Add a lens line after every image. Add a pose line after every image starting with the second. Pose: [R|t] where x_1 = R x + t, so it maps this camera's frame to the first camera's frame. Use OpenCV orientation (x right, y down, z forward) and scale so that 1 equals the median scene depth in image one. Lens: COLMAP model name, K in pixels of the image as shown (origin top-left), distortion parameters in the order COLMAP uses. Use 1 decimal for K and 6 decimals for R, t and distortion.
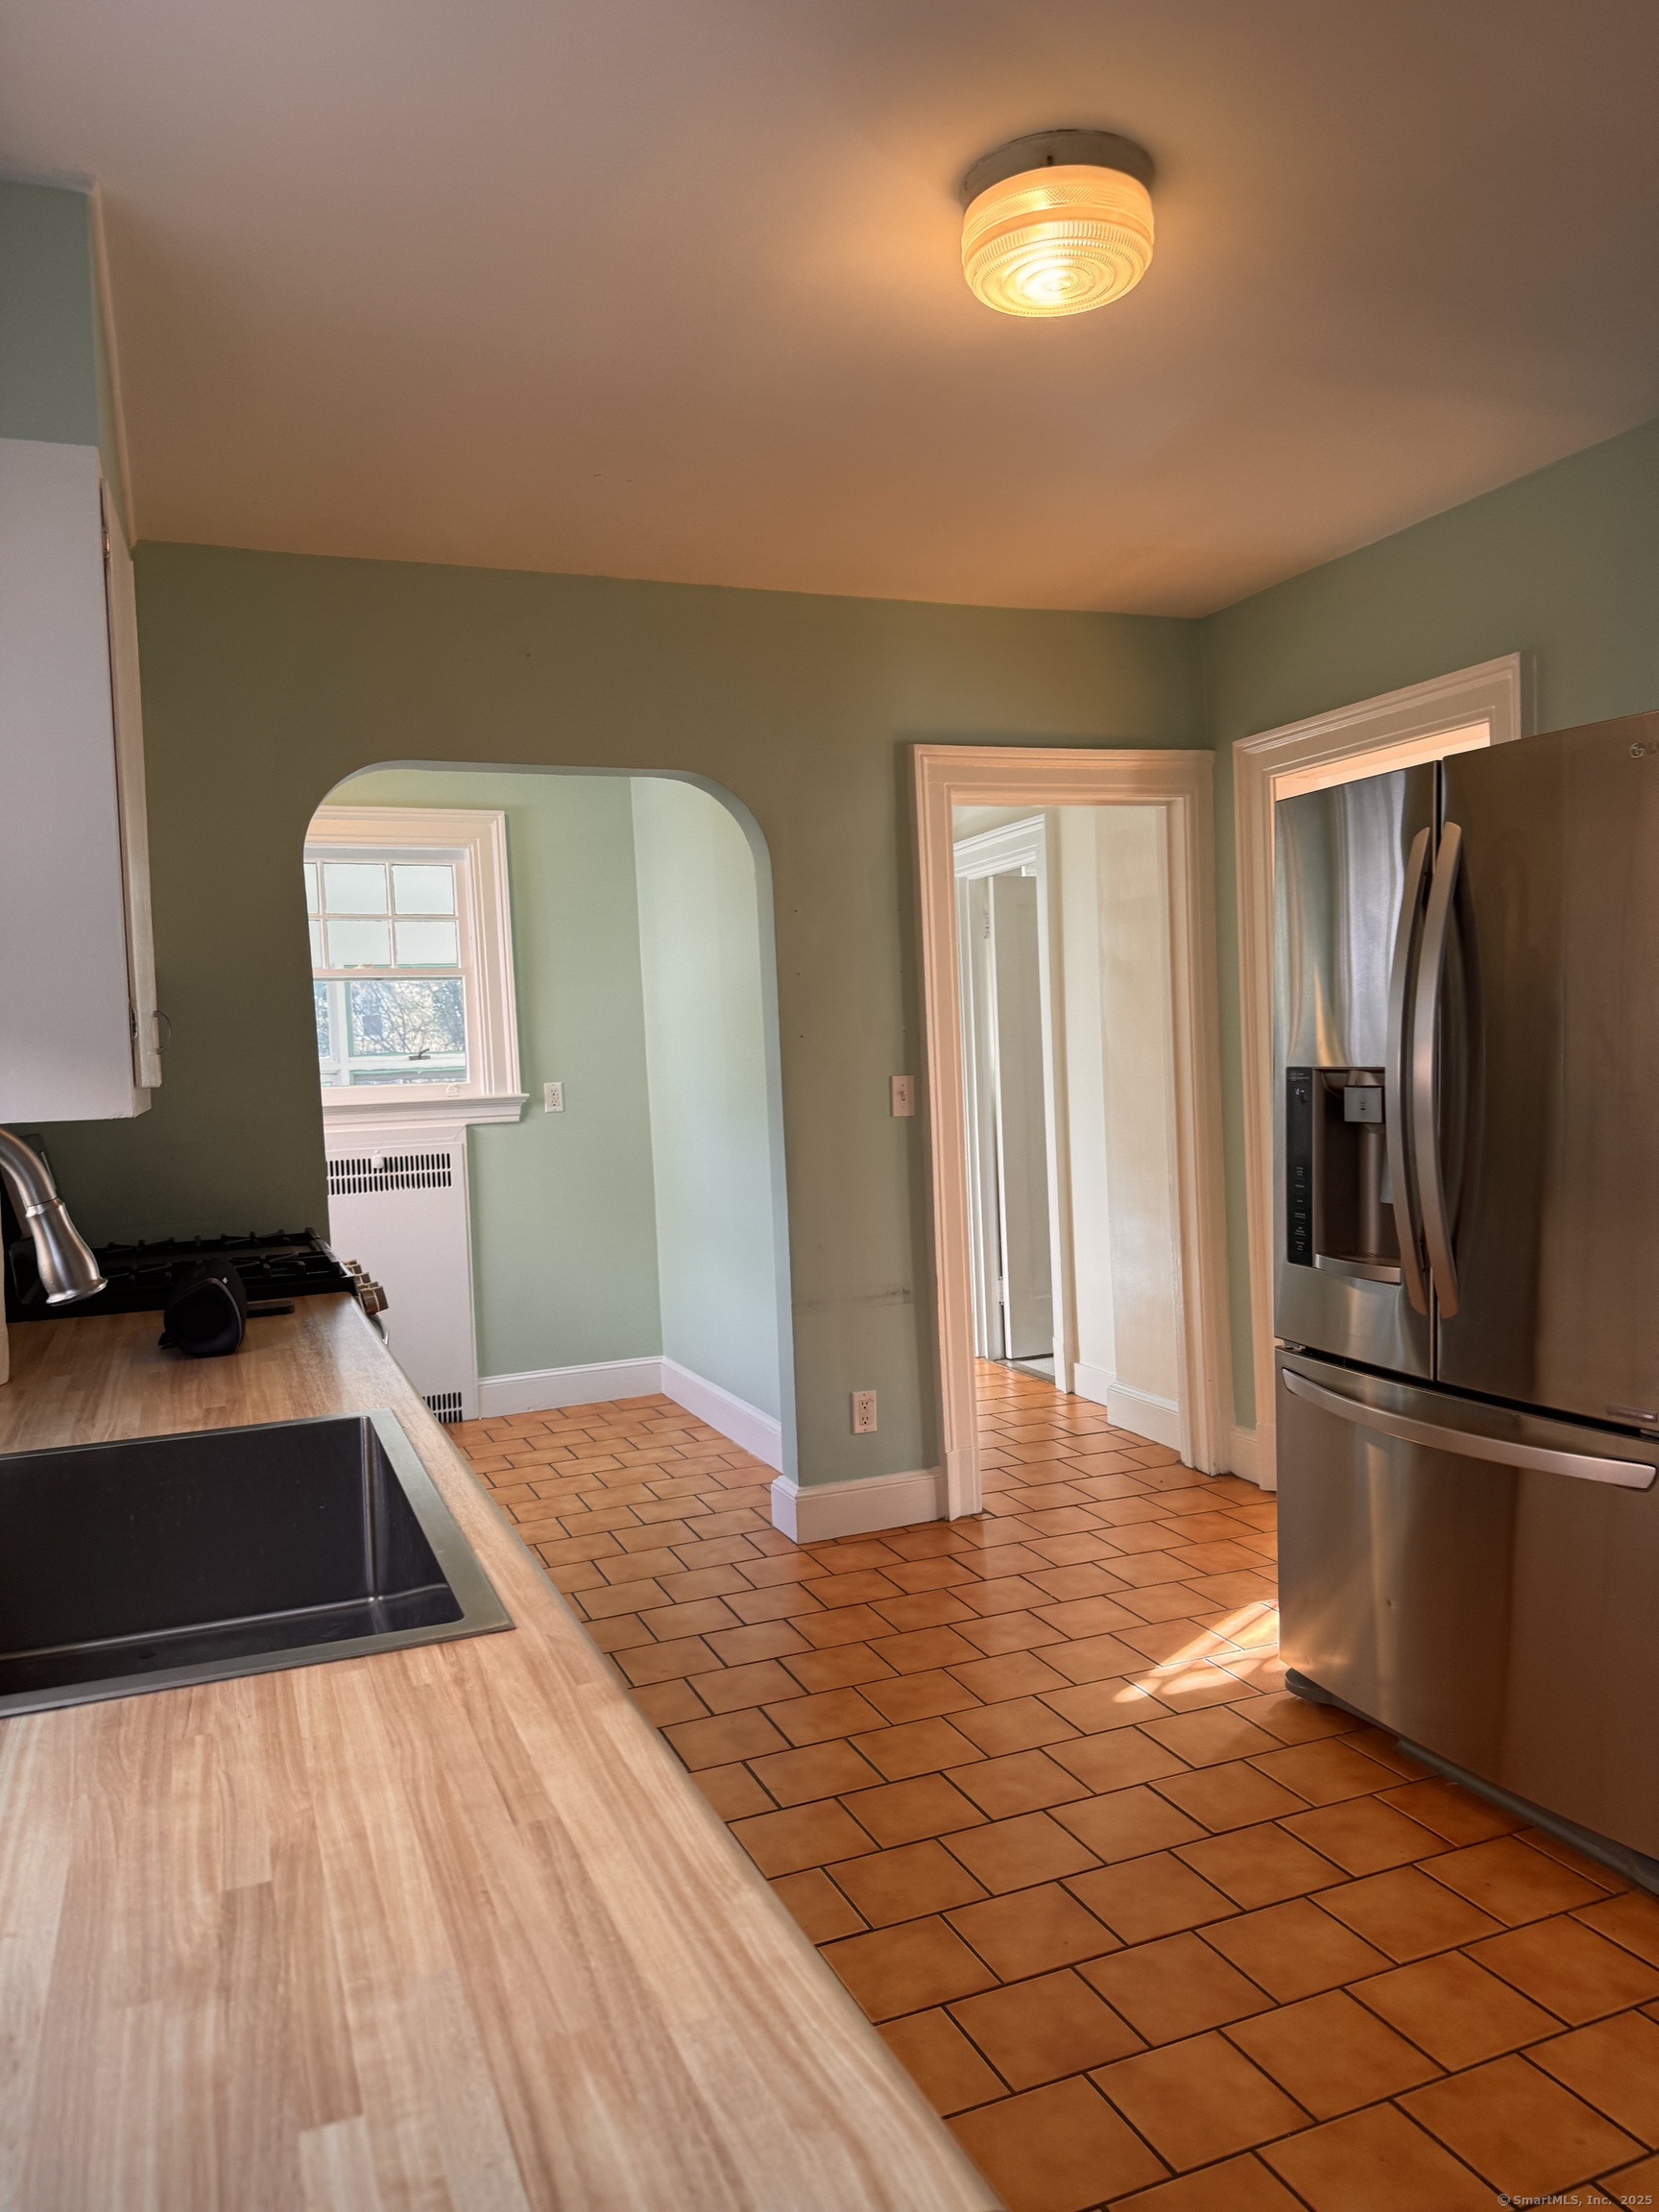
lens RADIAL K [[1561.8, 0, 829.5], [0, 1561.8, 1106.0], [0, 0, 1]] dist [0.105346, -0.132136]
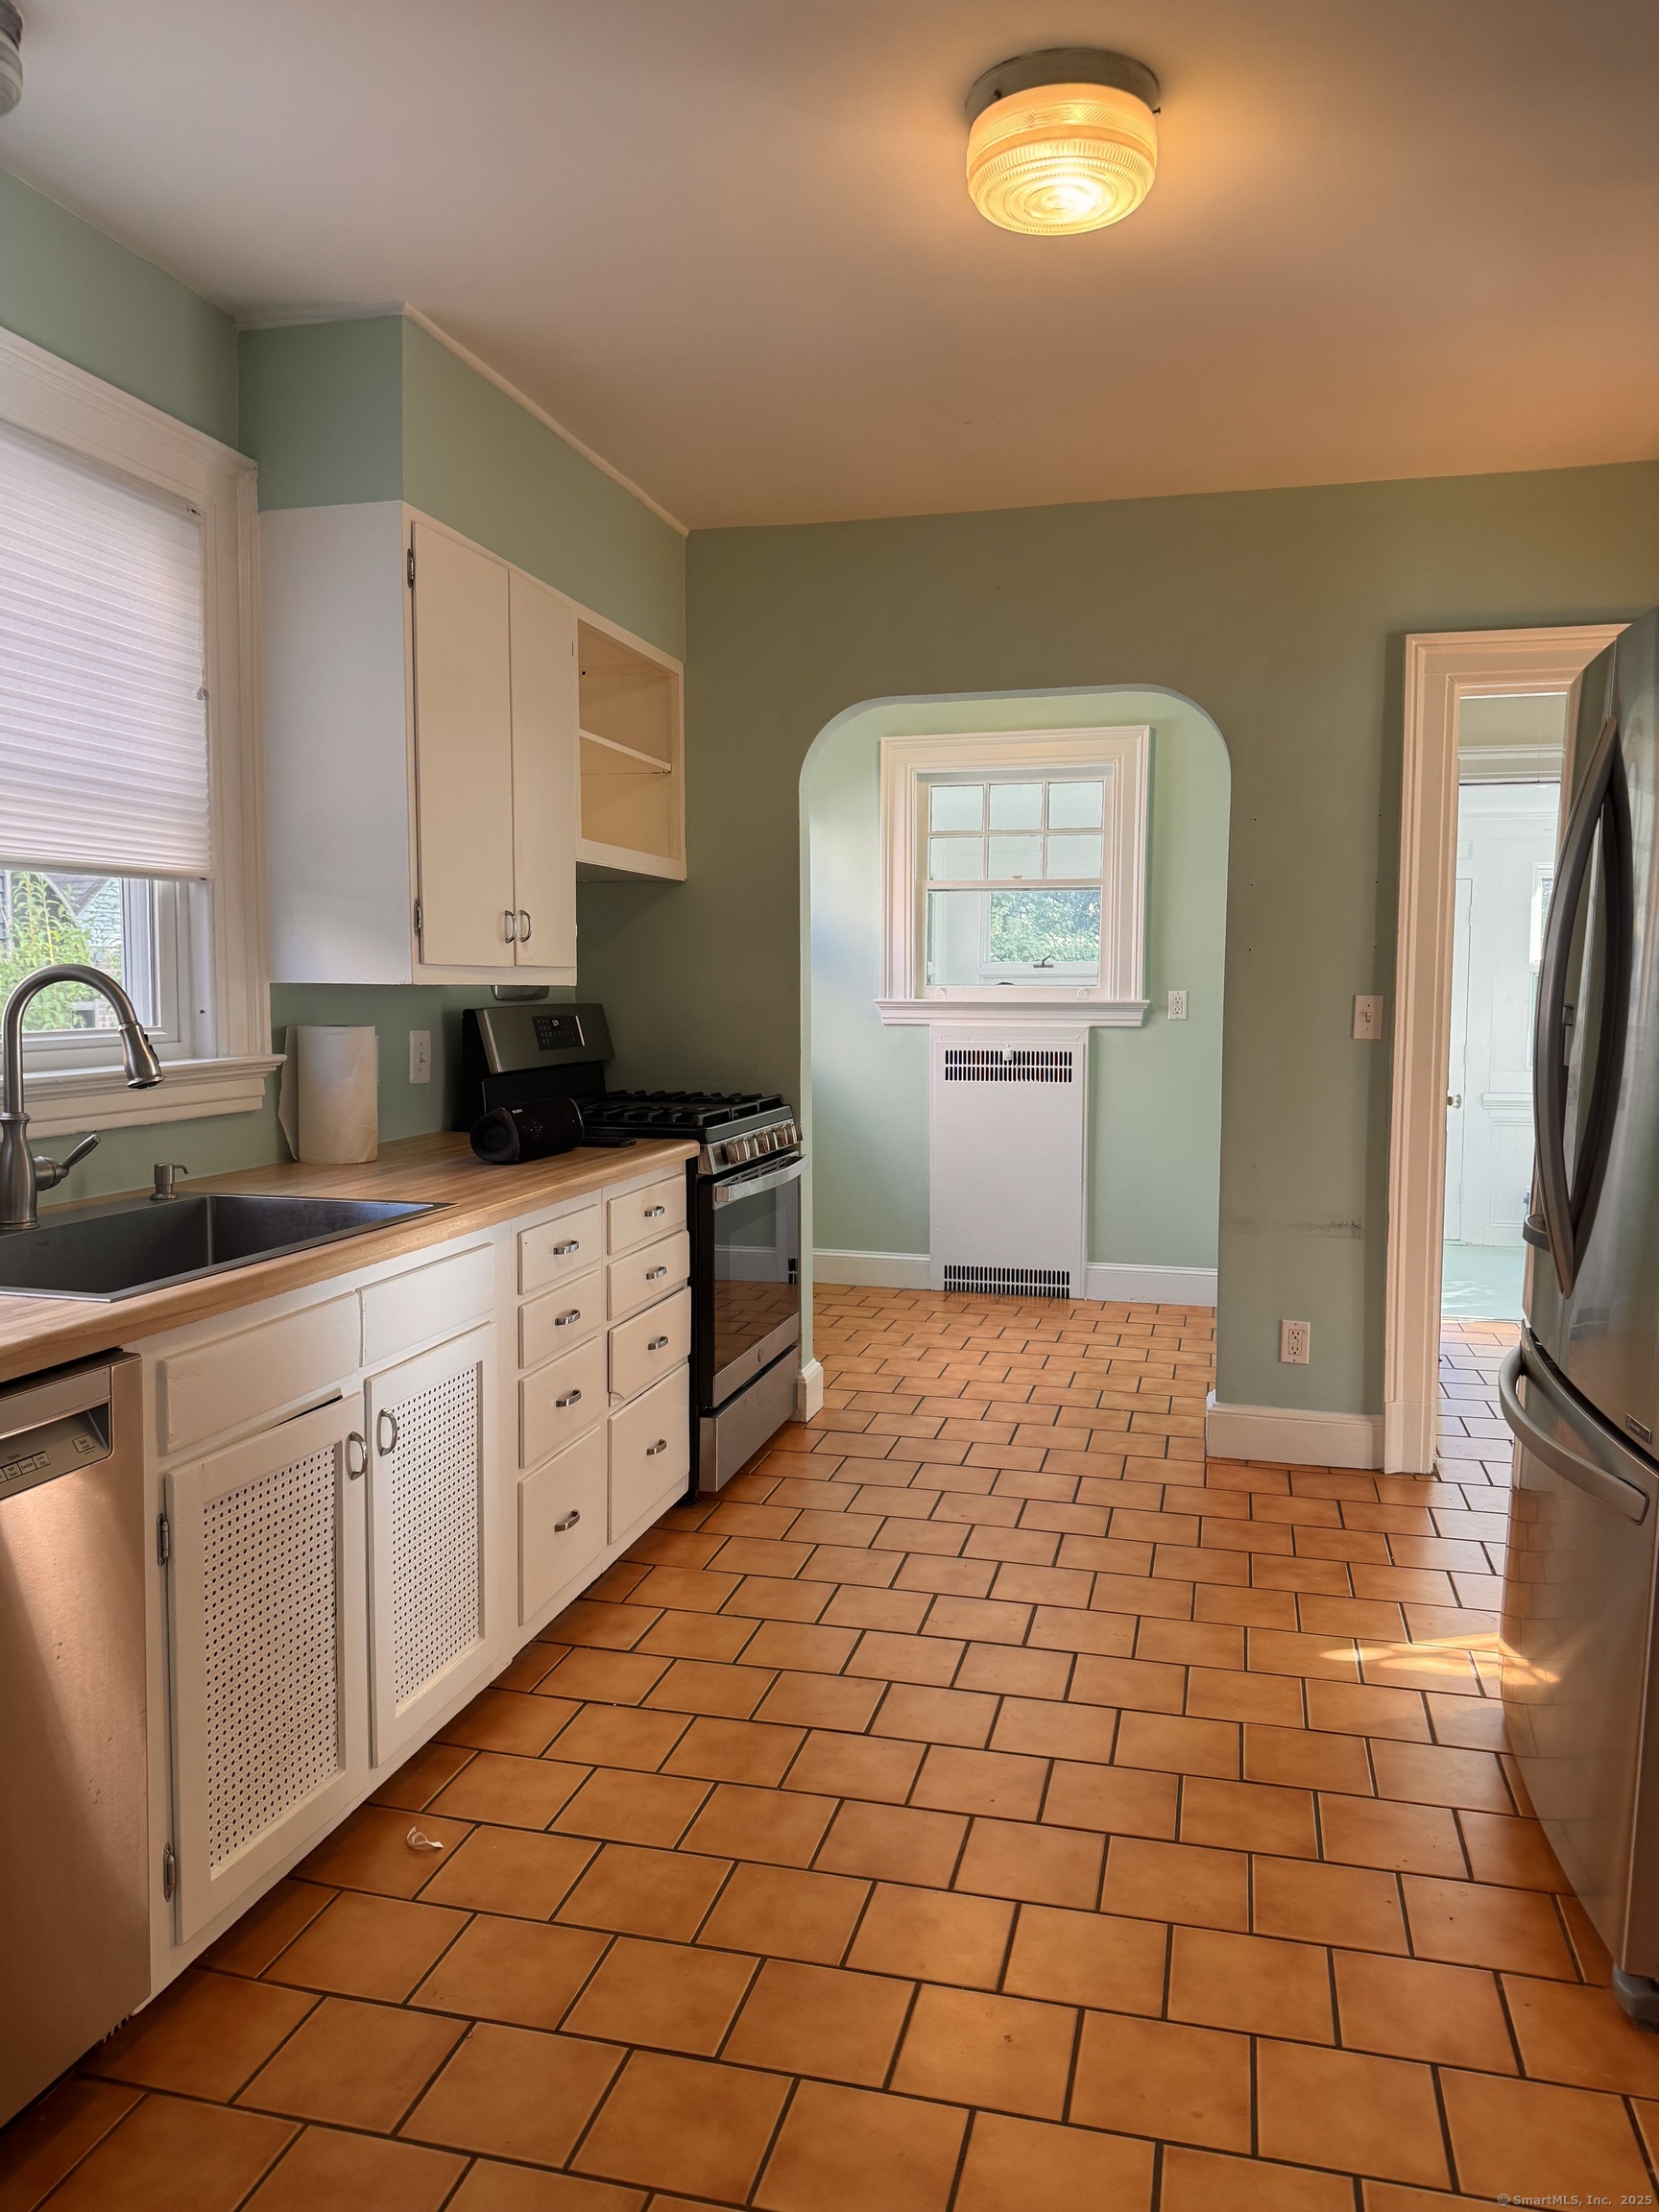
lens RADIAL K [[1561.1, 0, 825.5], [0, 1561.1, 1096.6], [0, 0, 1]] dist [0.084653, -0.142030]
pose [[0.797151, 0.089978, -0.597037, 0.366589], [-0.059431, 0.995725, 0.070712, -0.006948], [0.600847, -0.020885, 0.799091, 0.054122]]
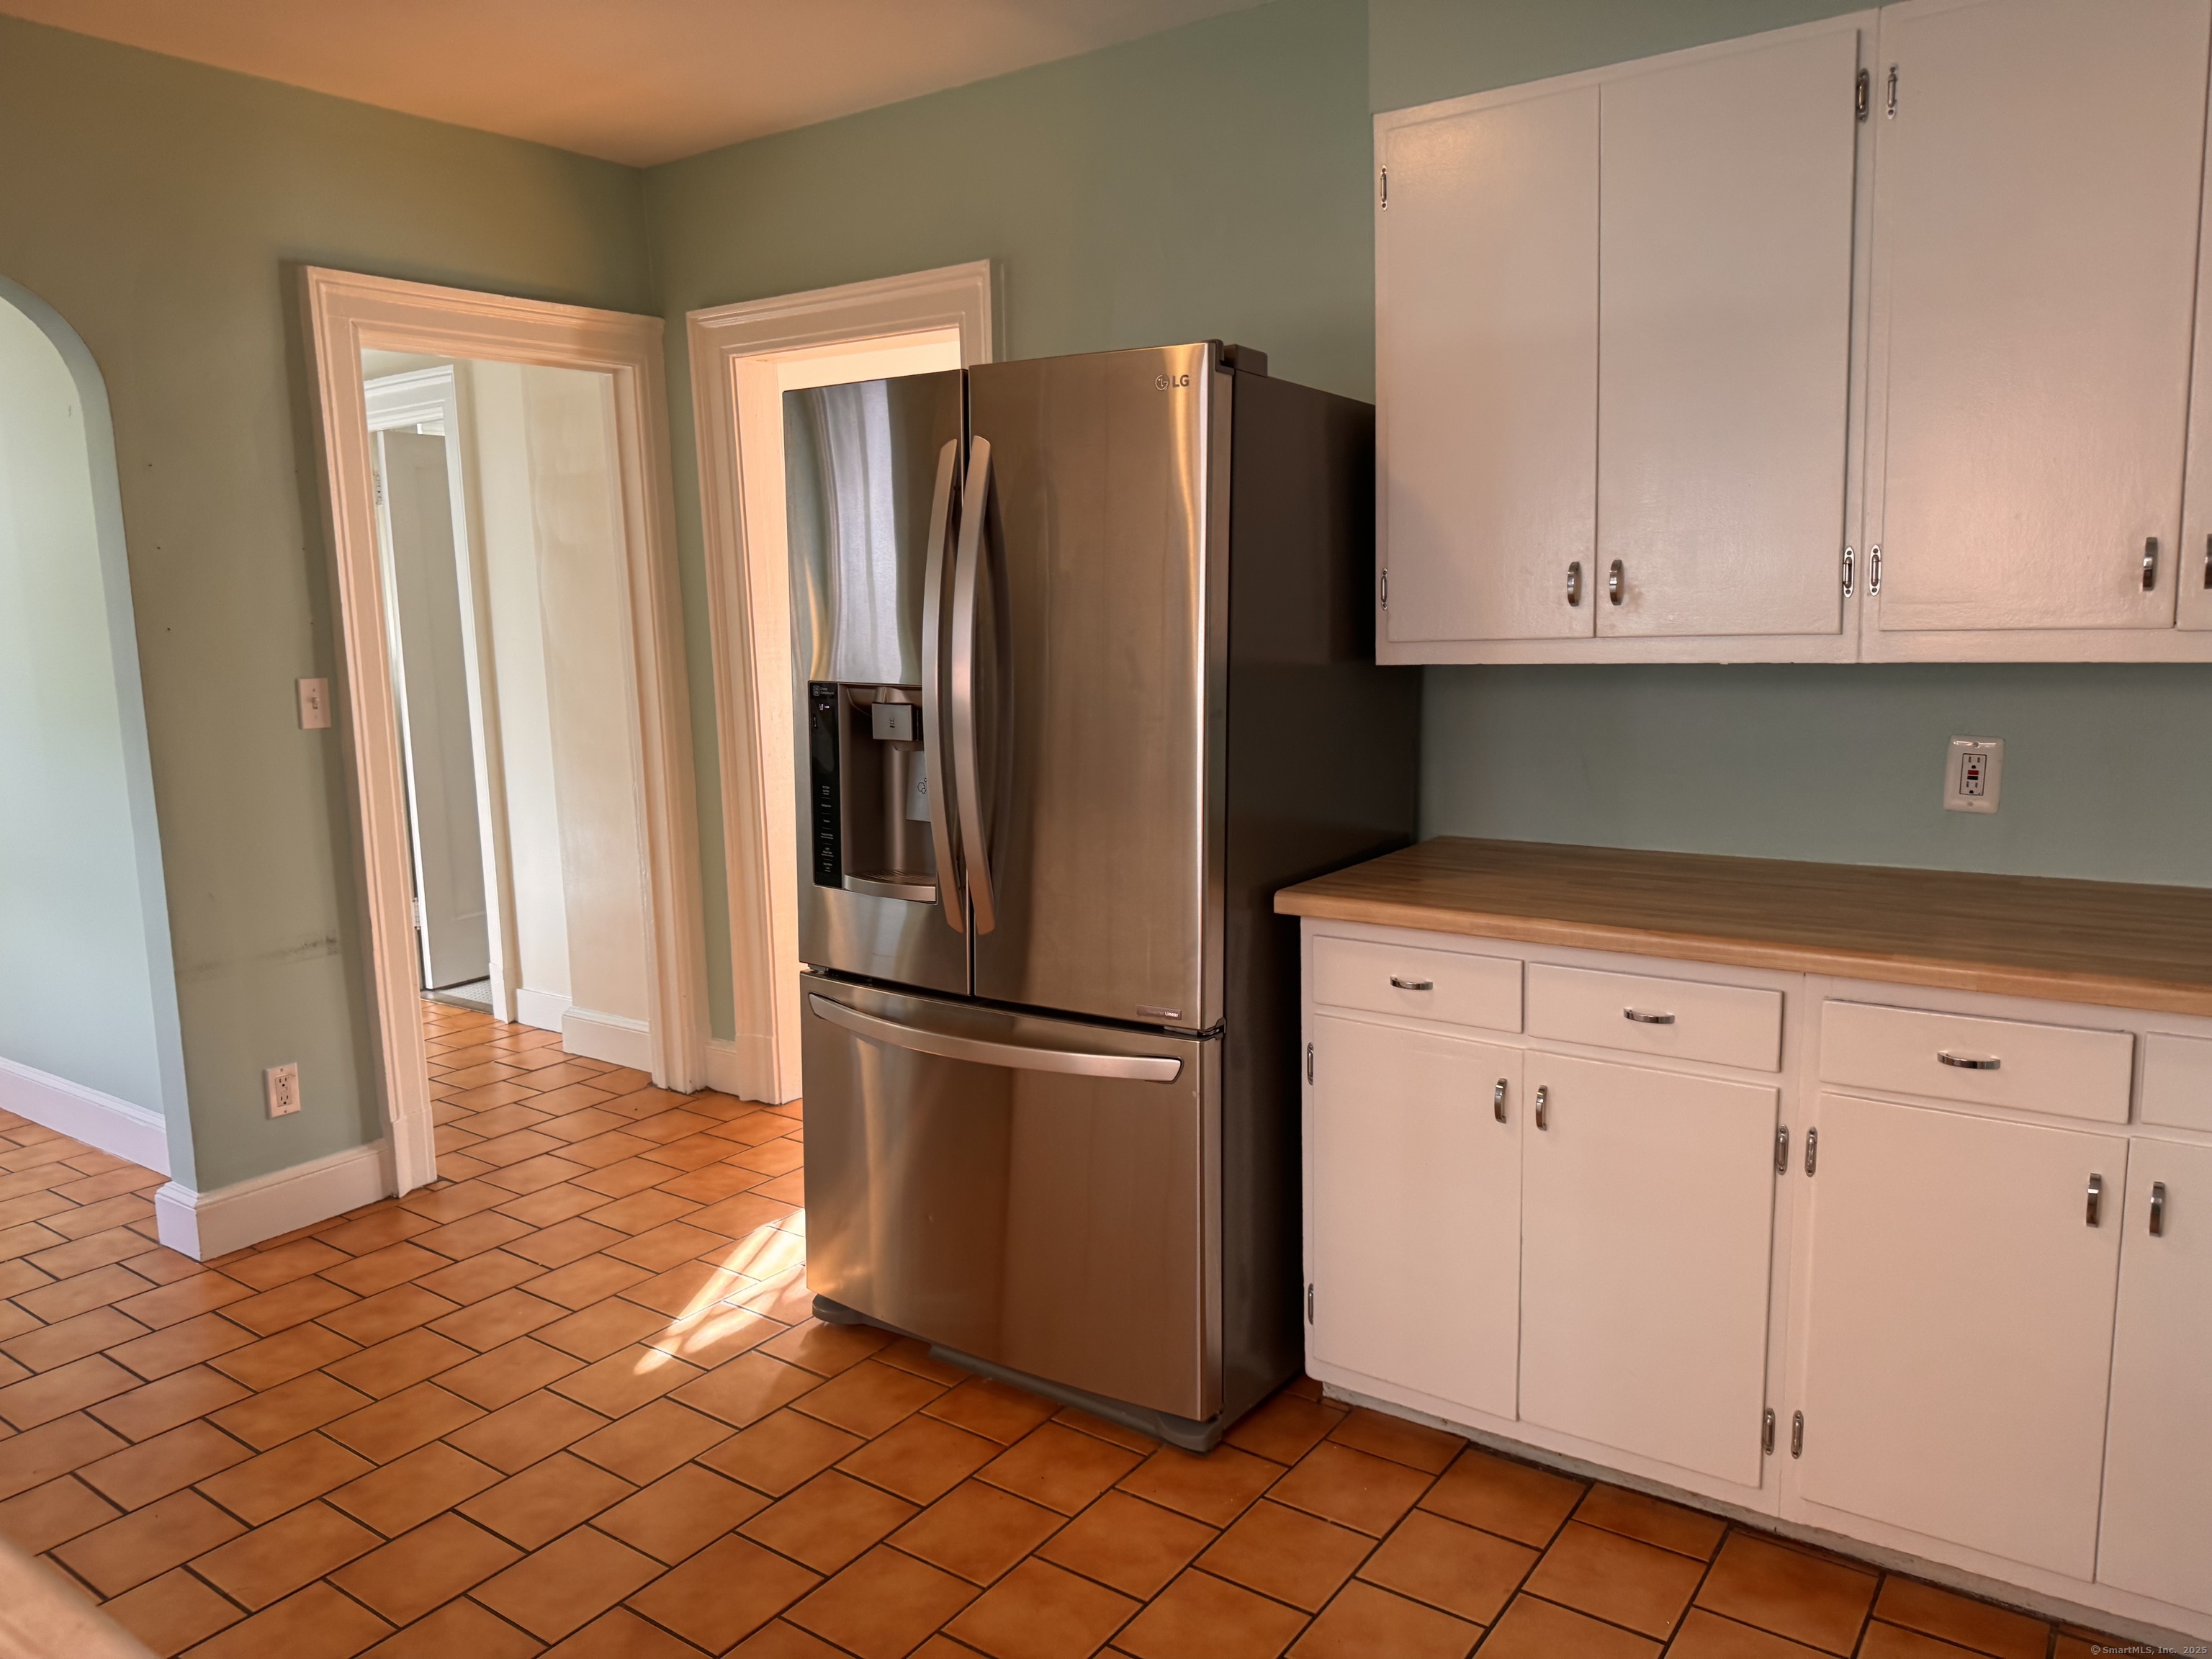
lens RADIAL K [[1590.6, 0, 1083.3], [0, 1590.6, 812.1], [0, 0, 1]] dist [0.038242, -0.031885]
pose [[0.855697, -0.053937, 0.514658, -0.044972], [0.010733, 0.996189, 0.086558, -0.018972], [-0.517366, -0.068544, 0.853015, 0.075693]]
